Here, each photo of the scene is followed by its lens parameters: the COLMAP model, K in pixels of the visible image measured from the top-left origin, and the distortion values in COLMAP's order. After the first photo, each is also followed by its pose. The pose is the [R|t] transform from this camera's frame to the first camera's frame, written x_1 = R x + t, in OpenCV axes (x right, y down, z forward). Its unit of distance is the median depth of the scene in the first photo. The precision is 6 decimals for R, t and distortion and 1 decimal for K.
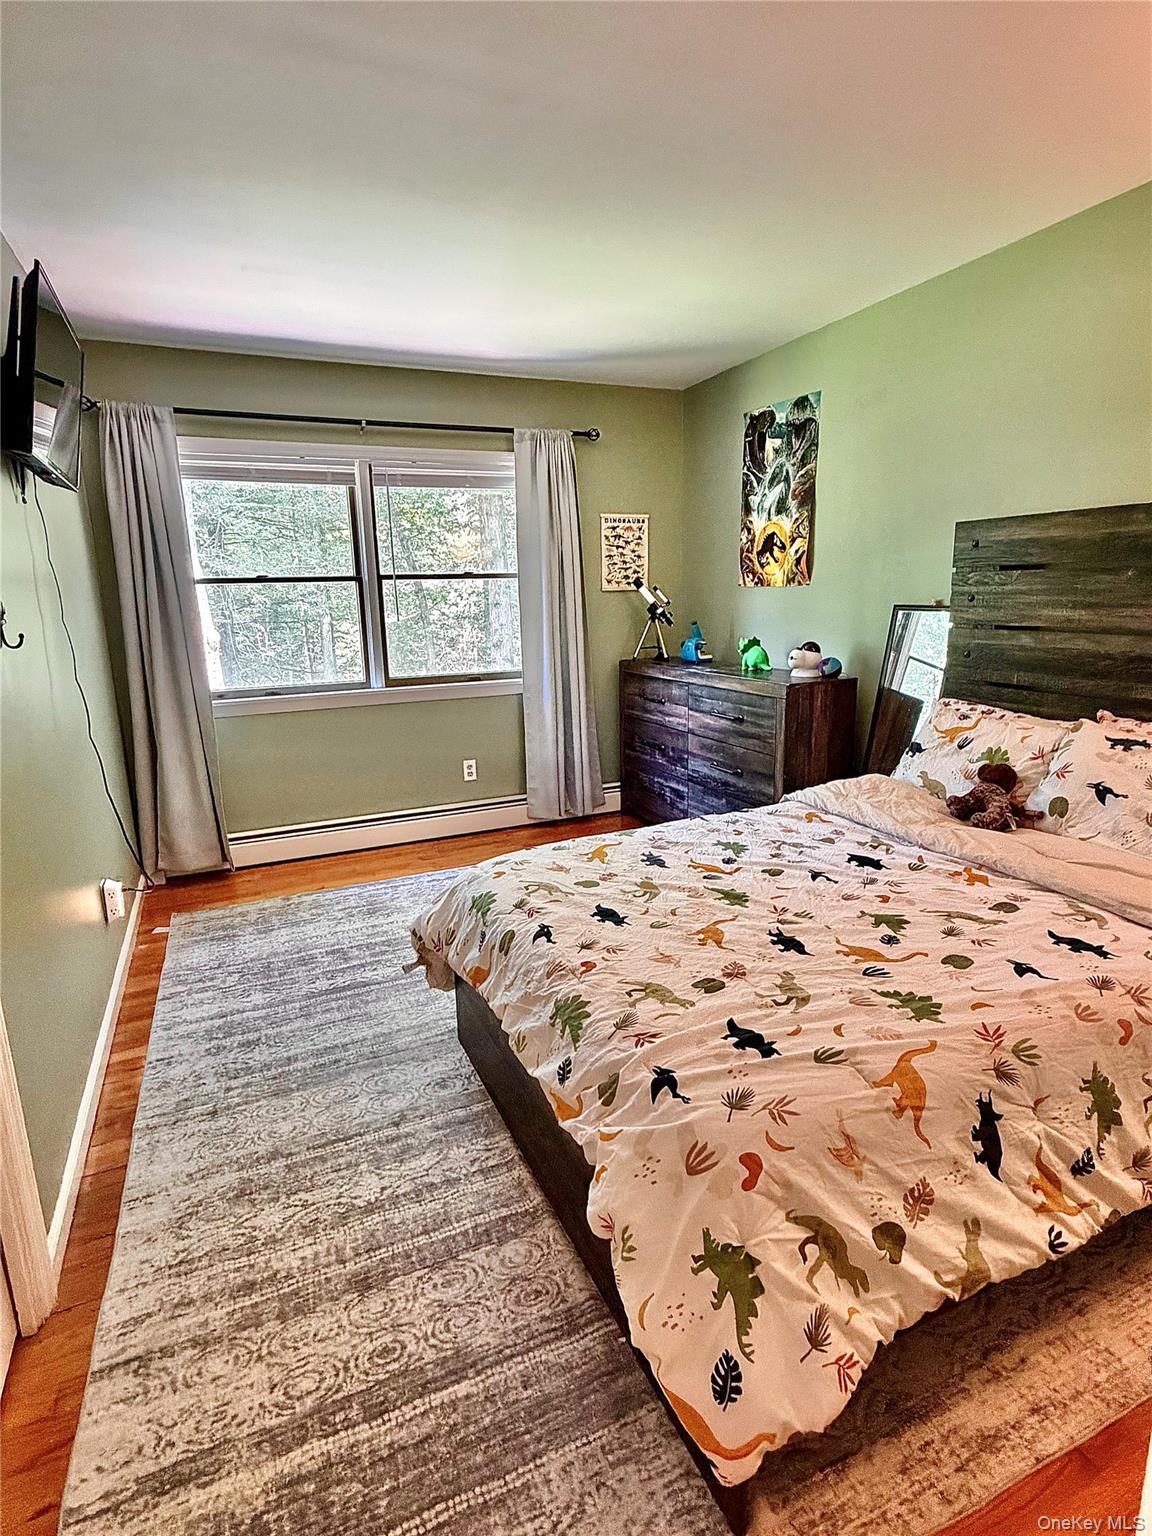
lens RADIAL K [[789.3, 0, 576.0], [0, 789.3, 768.0], [0, 0, 1]] dist [-0.003846, 0.002424]
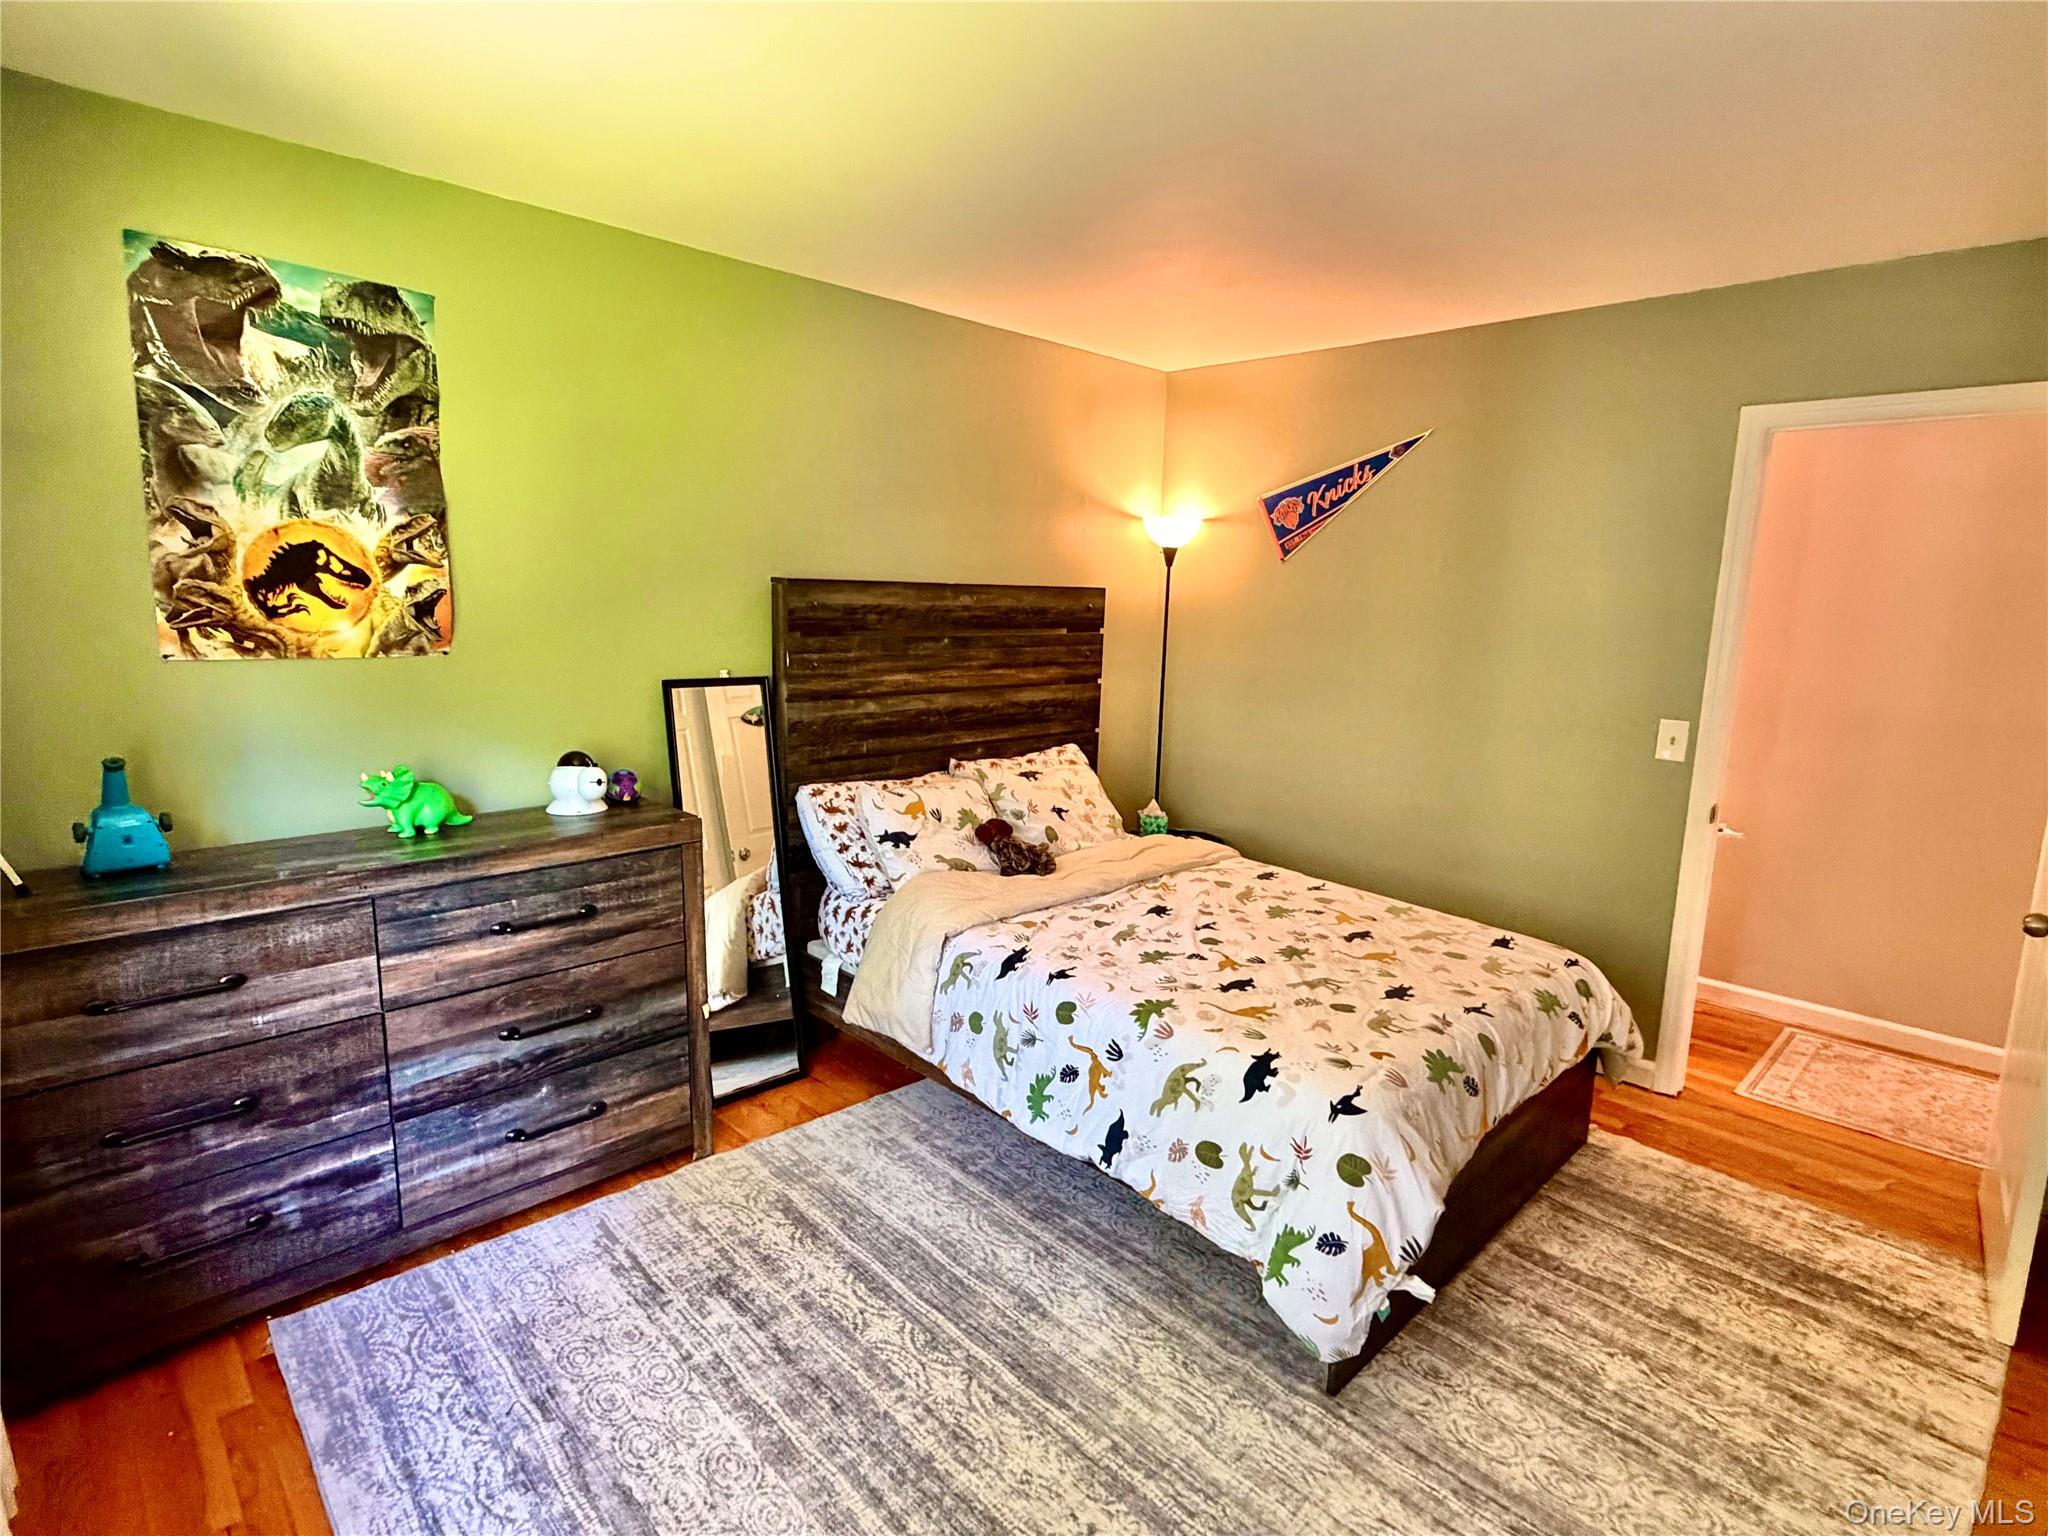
lens RADIAL K [[1052.5, 0, 1024.0], [0, 1052.5, 768.0], [0, 0, 1]] dist [-0.003846, 0.002424]
pose [[-0.346384, -0.139366, 0.927683, -0.493245], [0.192652, 0.957257, 0.215743, -0.233174], [-0.918098, 0.253449, -0.304729, 0.868258]]
